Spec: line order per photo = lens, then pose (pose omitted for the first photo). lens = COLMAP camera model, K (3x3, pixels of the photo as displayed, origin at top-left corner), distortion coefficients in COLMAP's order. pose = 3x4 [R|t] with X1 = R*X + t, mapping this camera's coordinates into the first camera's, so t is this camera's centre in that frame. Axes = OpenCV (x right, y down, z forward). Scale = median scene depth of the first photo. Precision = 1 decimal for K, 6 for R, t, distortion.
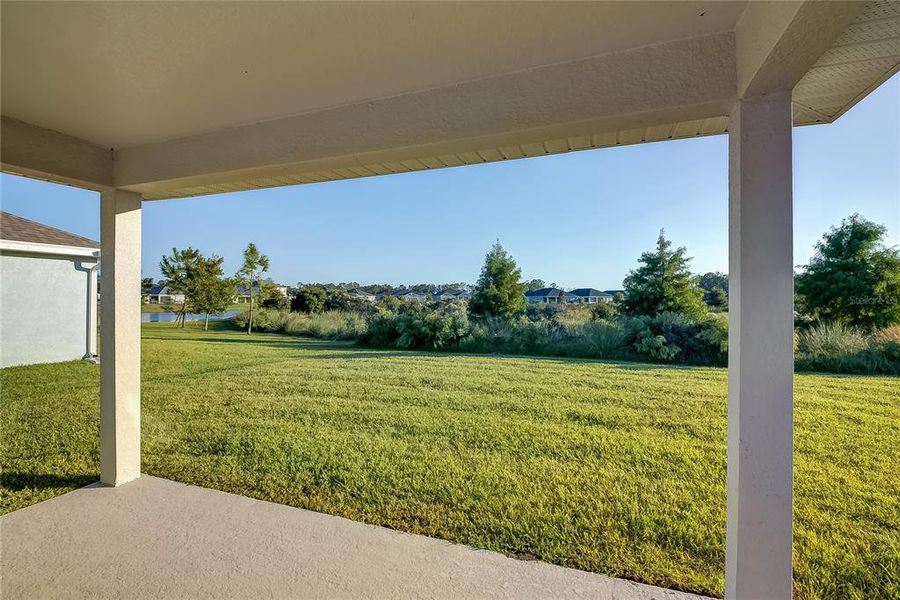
lens RADIAL K [[382.1, 0, 450.0], [0, 382.1, 300.0], [0, 0, 1]] dist [-0.000315, -0.000034]
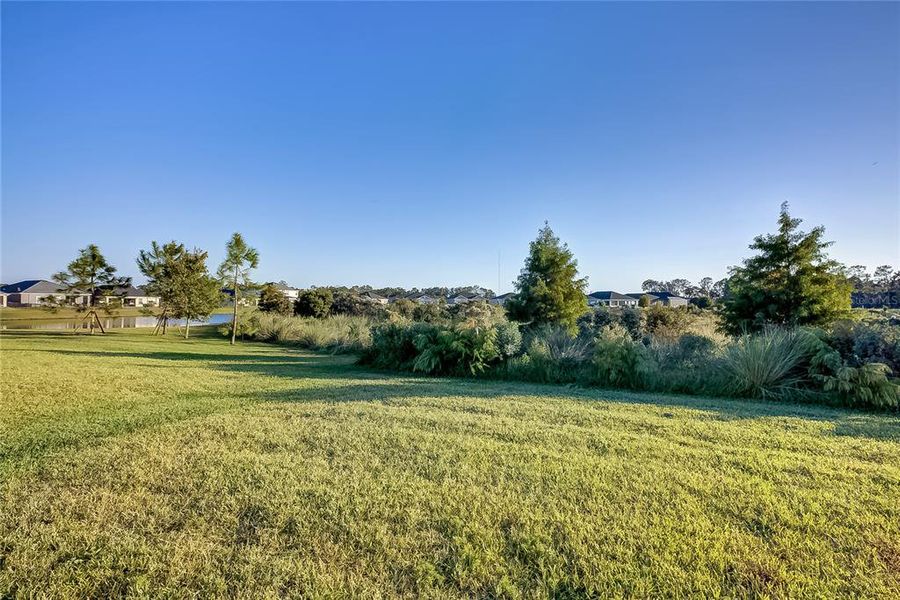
lens RADIAL K [[382.1, 0, 450.0], [0, 382.1, 300.0], [0, 0, 1]] dist [-0.000315, -0.000034]
pose [[0.999467, 0.000900, -0.032627, -0.031433], [-0.001184, 0.999962, -0.008674, 0.001818], [0.032618, 0.008708, 0.999430, 0.188120]]
